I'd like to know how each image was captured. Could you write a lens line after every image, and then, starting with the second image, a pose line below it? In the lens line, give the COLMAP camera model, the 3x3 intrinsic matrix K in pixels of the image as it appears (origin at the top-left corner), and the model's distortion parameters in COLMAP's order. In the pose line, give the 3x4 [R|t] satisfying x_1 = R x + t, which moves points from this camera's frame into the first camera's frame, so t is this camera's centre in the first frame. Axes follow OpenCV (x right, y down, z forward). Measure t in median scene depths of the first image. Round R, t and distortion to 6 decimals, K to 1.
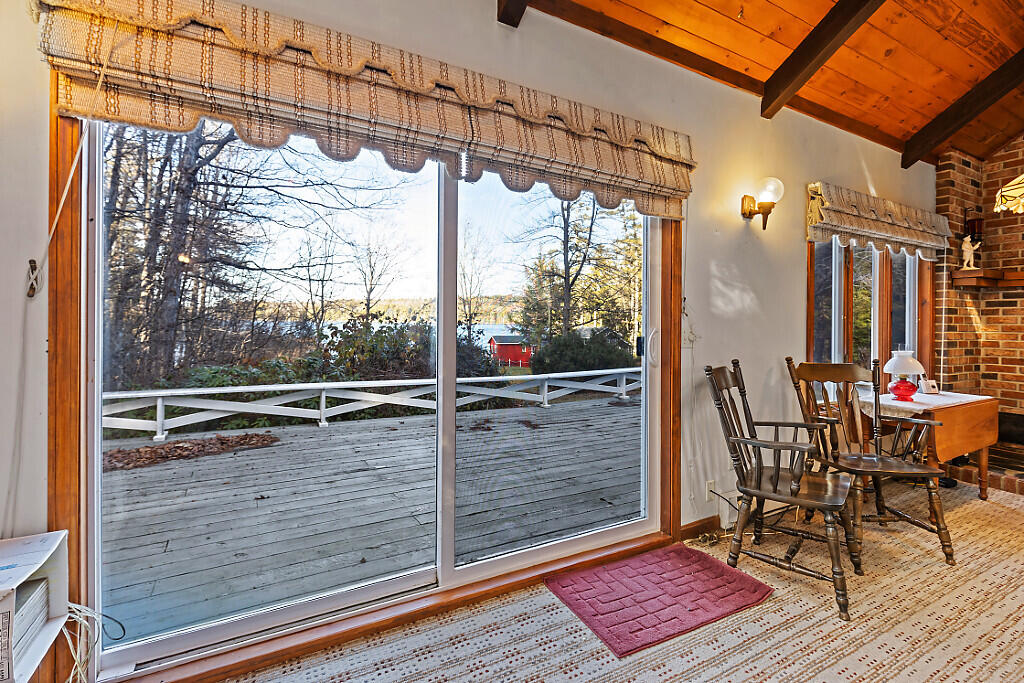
lens RADIAL K [[464.3, 0, 511.5], [0, 464.3, 340.2], [0, 0, 1]] dist [-0.001944, -0.000474]
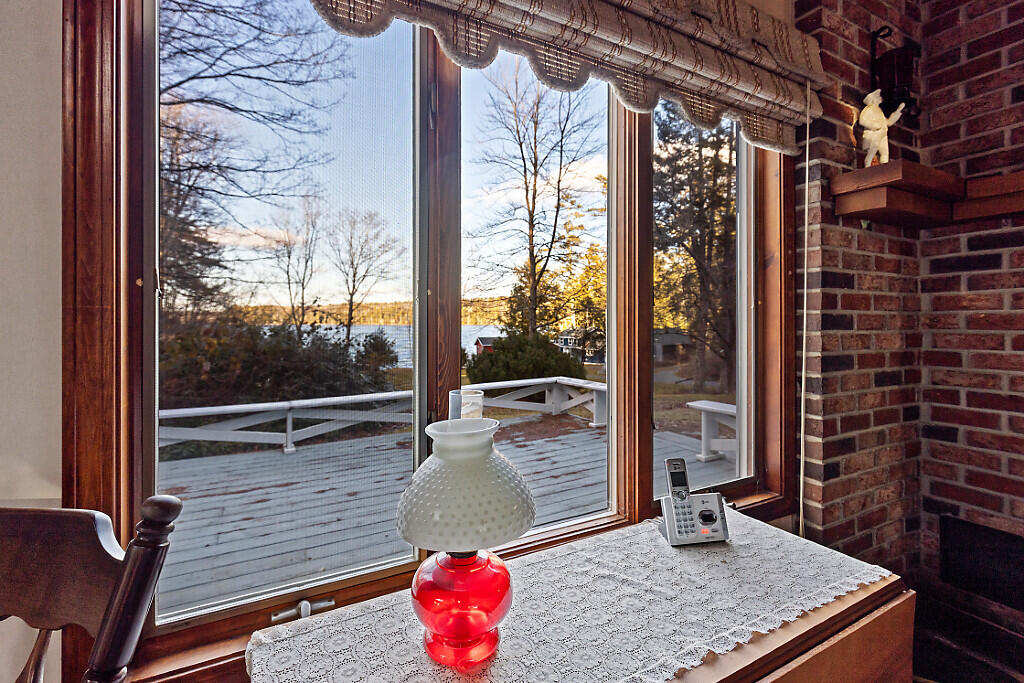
lens RADIAL K [[463.1, 0, 512.0], [0, 463.1, 341.5], [0, 0, 1]] dist [0.001568, -0.000253]
pose [[0.999931, -0.009970, -0.006209, 0.636111], [0.009973, 0.999950, 0.000442, -0.011253], [0.006204, -0.000503, 0.999981, 0.564749]]
